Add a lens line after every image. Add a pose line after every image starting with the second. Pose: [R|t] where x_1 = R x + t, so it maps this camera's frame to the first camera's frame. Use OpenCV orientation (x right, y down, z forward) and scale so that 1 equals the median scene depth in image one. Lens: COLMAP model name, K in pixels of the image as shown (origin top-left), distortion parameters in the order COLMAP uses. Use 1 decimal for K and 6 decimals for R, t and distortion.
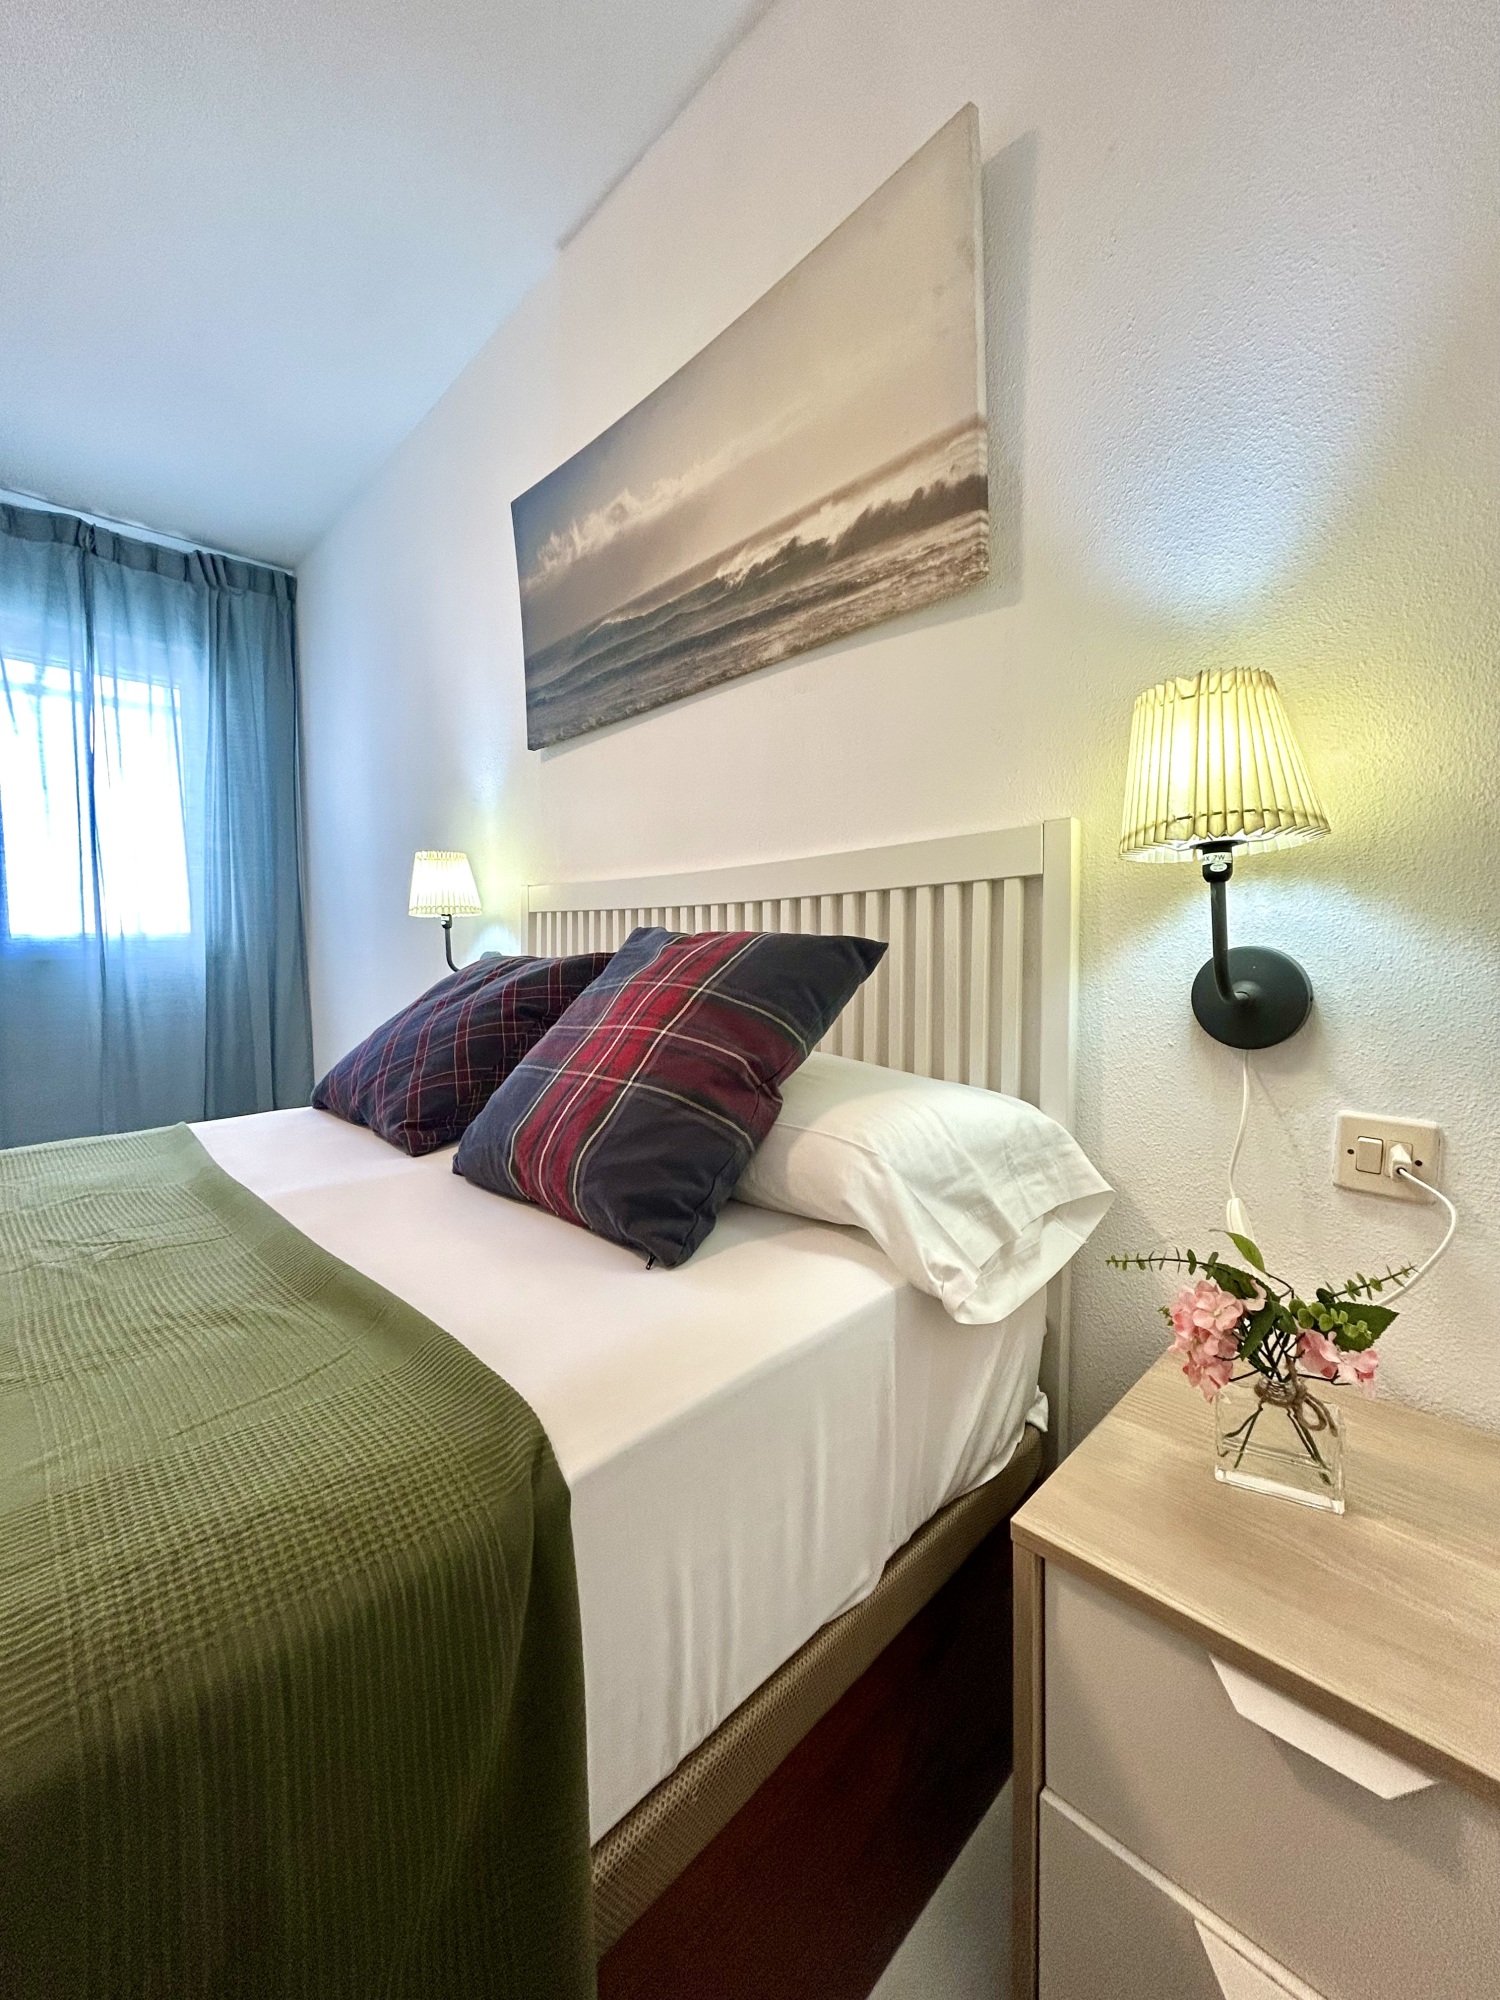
lens RADIAL K [[802.2, 0, 750.1], [0, 802.2, 989.2], [0, 0, 1]] dist [-0.002959, 0.000956]
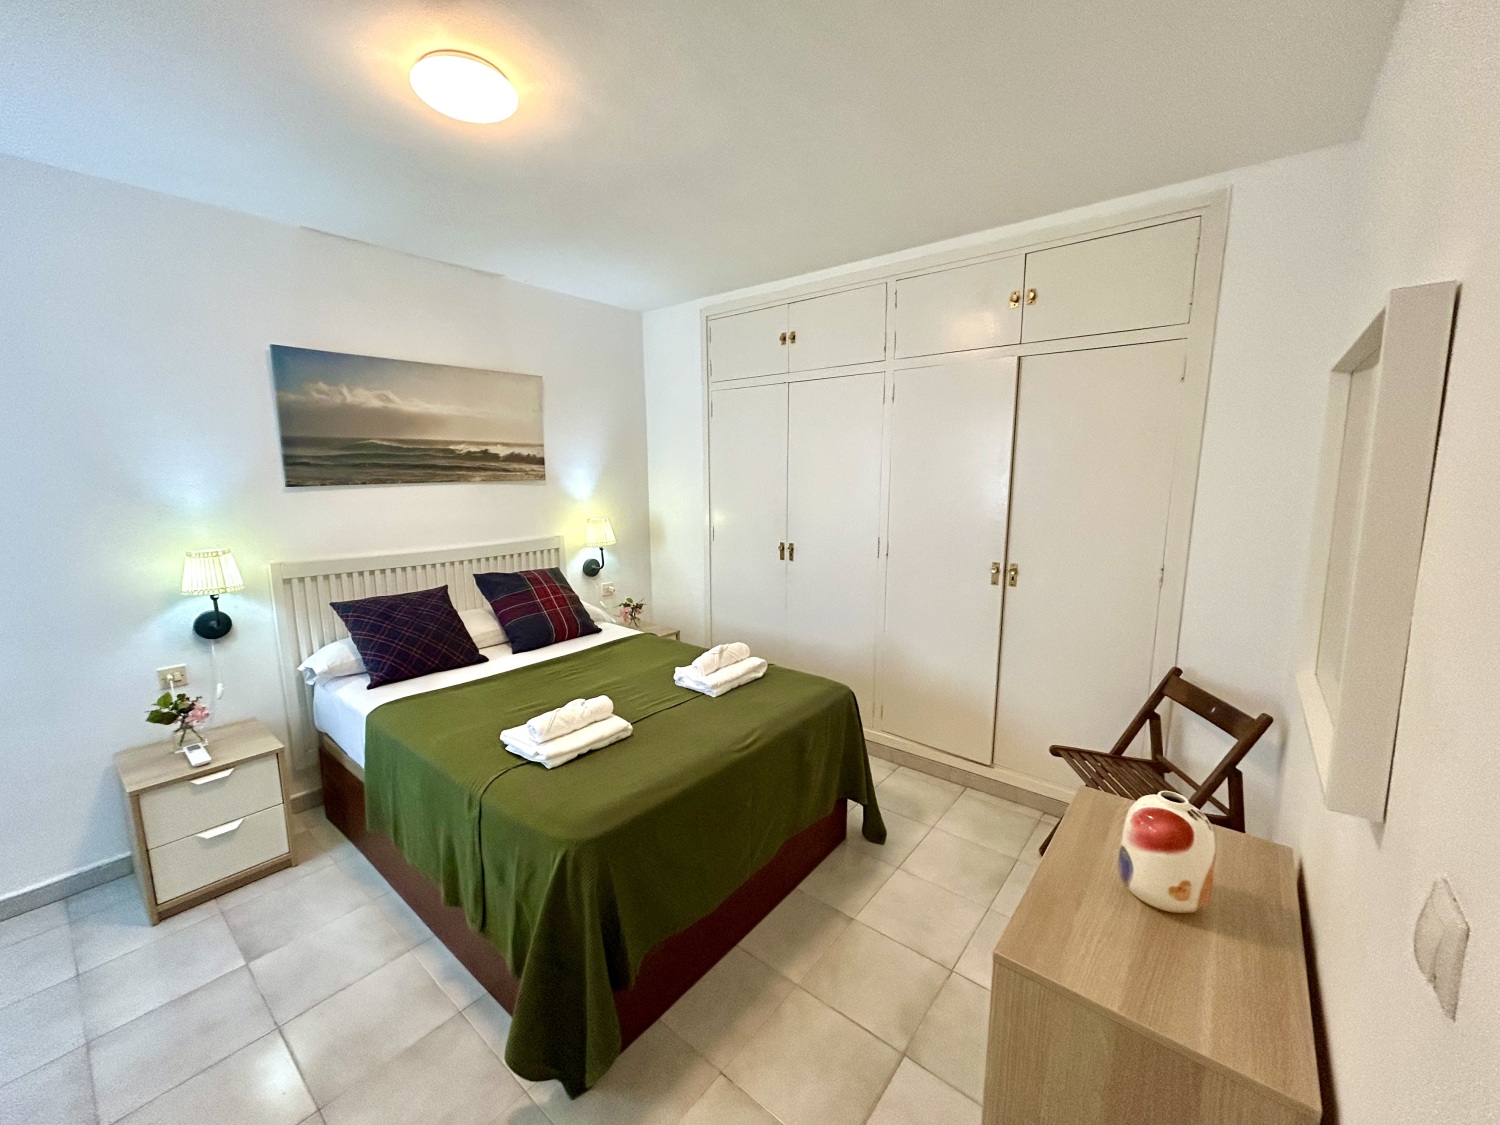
lens RADIAL K [[601.6, 0, 737.6], [0, 601.6, 562.1], [0, 0, 1]] dist [-0.002959, 0.000956]
pose [[-0.090561, -0.138260, 0.986247, -2.324785], [0.061939, 0.987617, 0.144140, -0.367174], [-0.993963, 0.074140, -0.080876, 0.199707]]
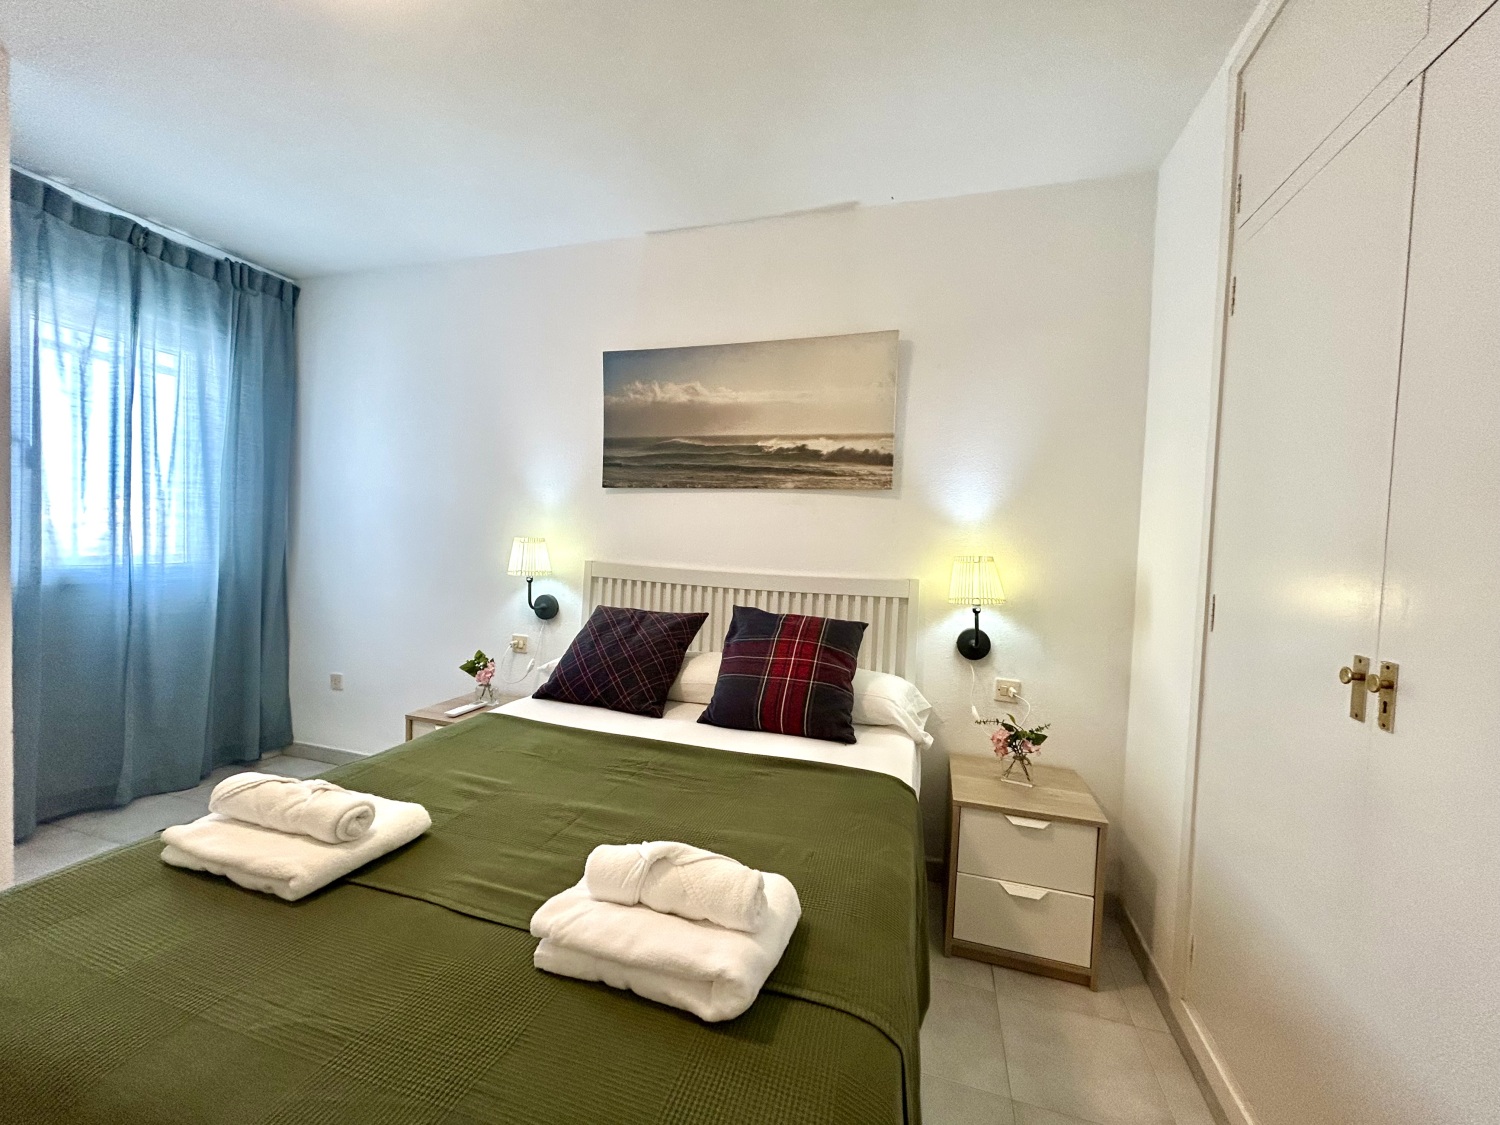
lens RADIAL K [[601.6, 0, 742.1], [0, 601.6, 562.3], [0, 0, 1]] dist [-0.002959, 0.000956]
pose [[0.882808, 0.032089, 0.468637, -0.866565], [-0.026943, 0.999481, -0.017684, -0.161252], [-0.468961, 0.002985, 0.883214, -0.458485]]
